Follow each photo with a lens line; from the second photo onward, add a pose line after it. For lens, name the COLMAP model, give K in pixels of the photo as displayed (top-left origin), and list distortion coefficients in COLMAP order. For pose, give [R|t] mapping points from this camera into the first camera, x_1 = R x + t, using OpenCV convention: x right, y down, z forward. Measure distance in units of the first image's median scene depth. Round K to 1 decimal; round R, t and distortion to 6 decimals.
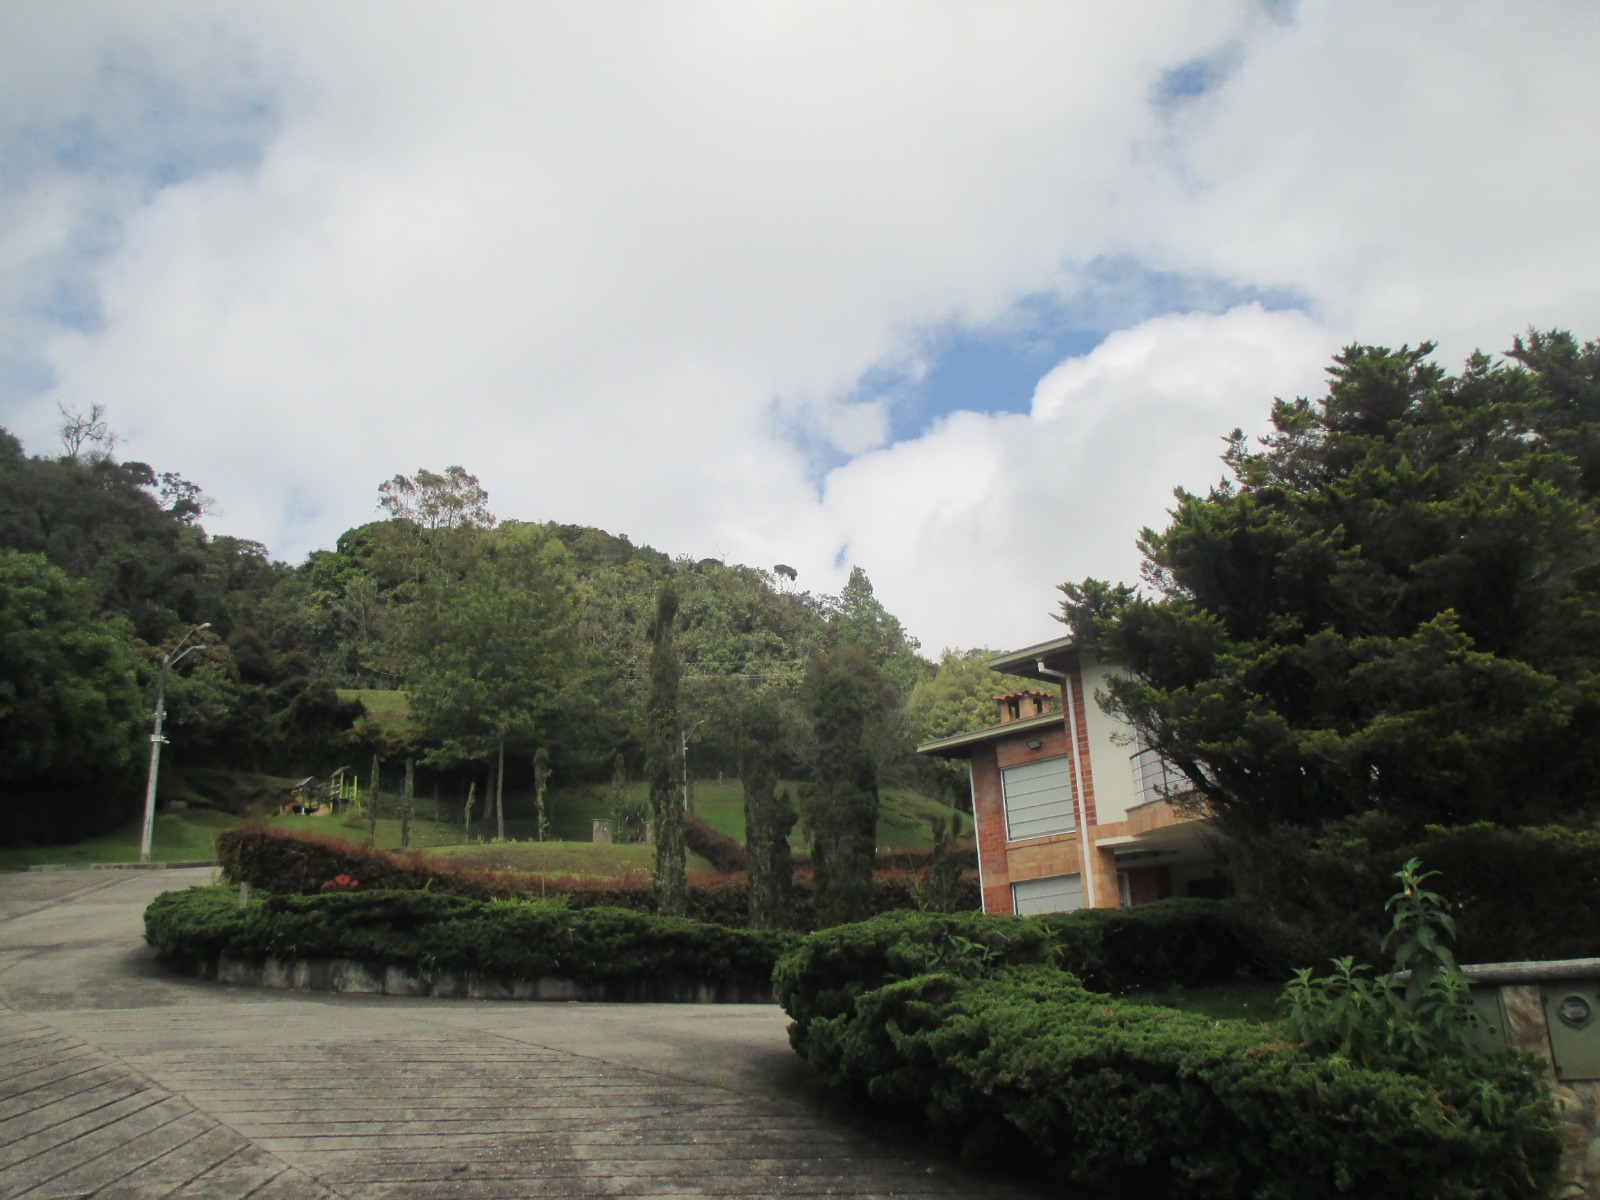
lens RADIAL K [[1319.5, 0, 815.1], [0, 1319.5, 563.5], [0, 0, 1]] dist [-0.057305, 0.029940]
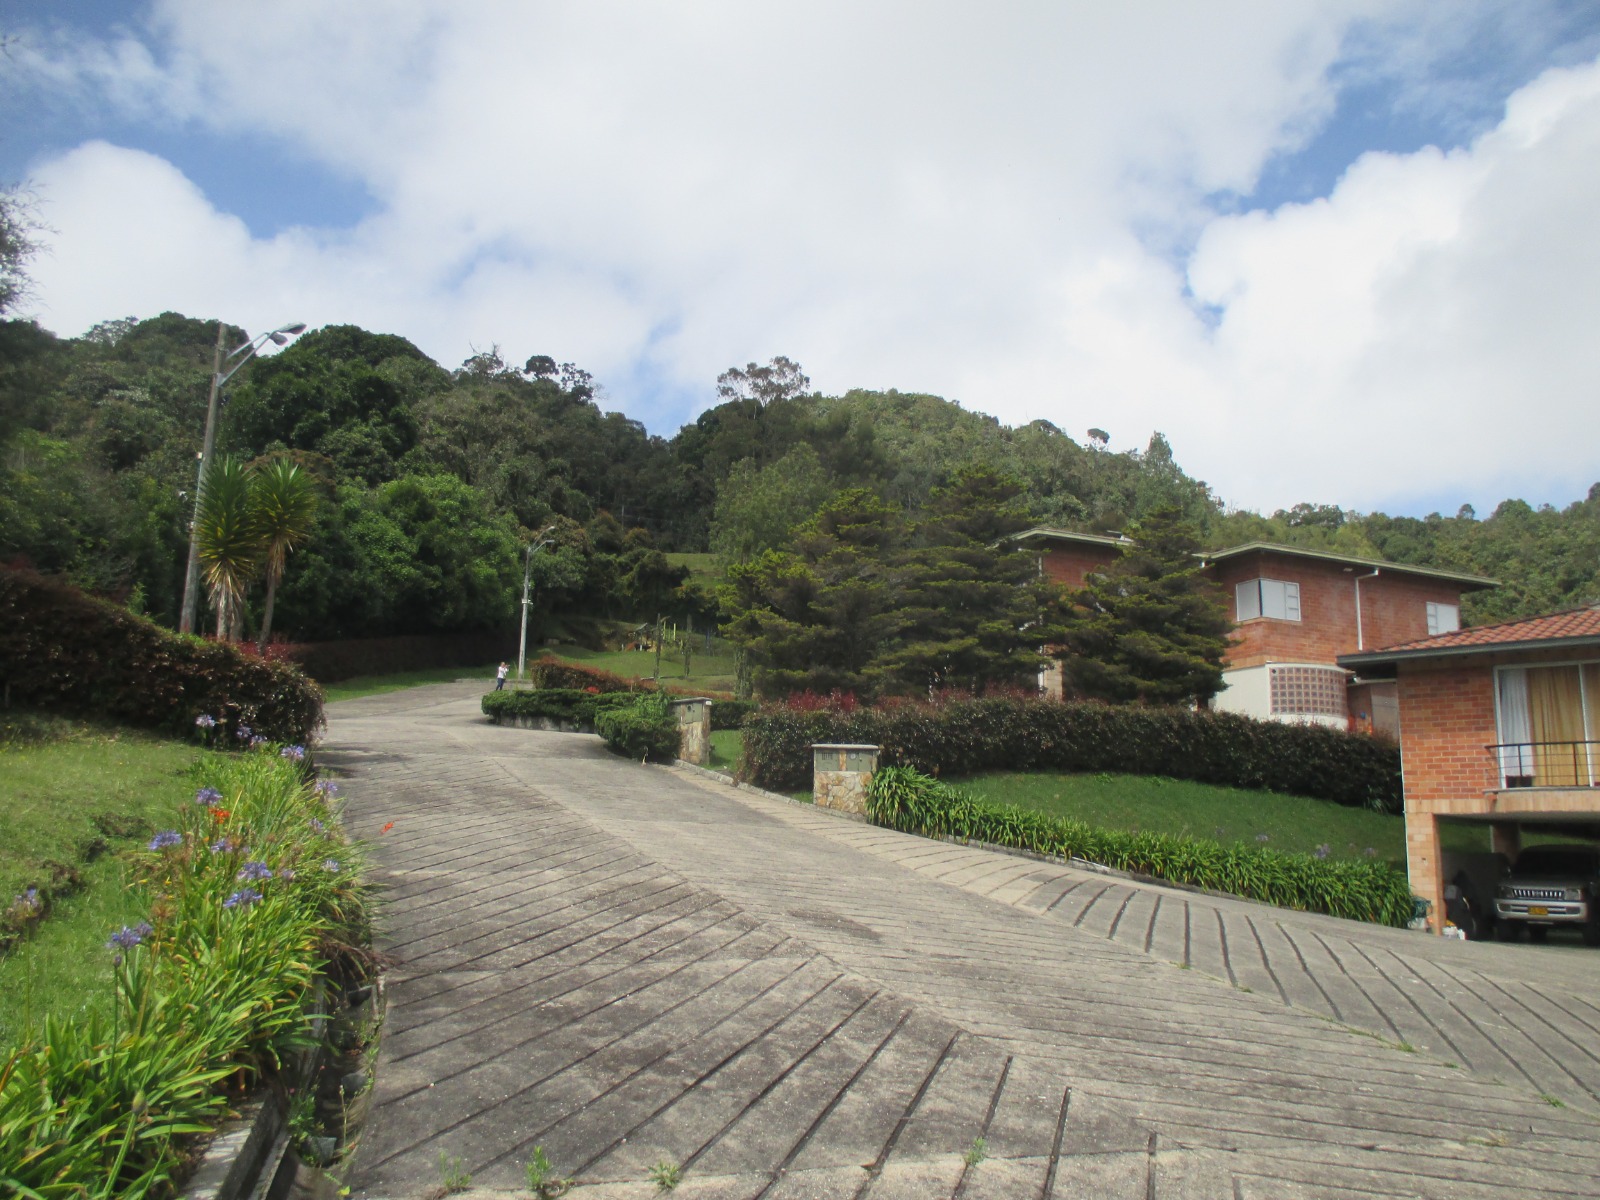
lens RADIAL K [[1319.5, 0, 816.3], [0, 1319.5, 575.6], [0, 0, 1]] dist [-0.057305, 0.029940]
pose [[0.956938, 0.012471, -0.290026, 0.173638], [0.025264, 0.991708, 0.126003, -0.052329], [0.289192, -0.127904, 0.948688, -0.237514]]
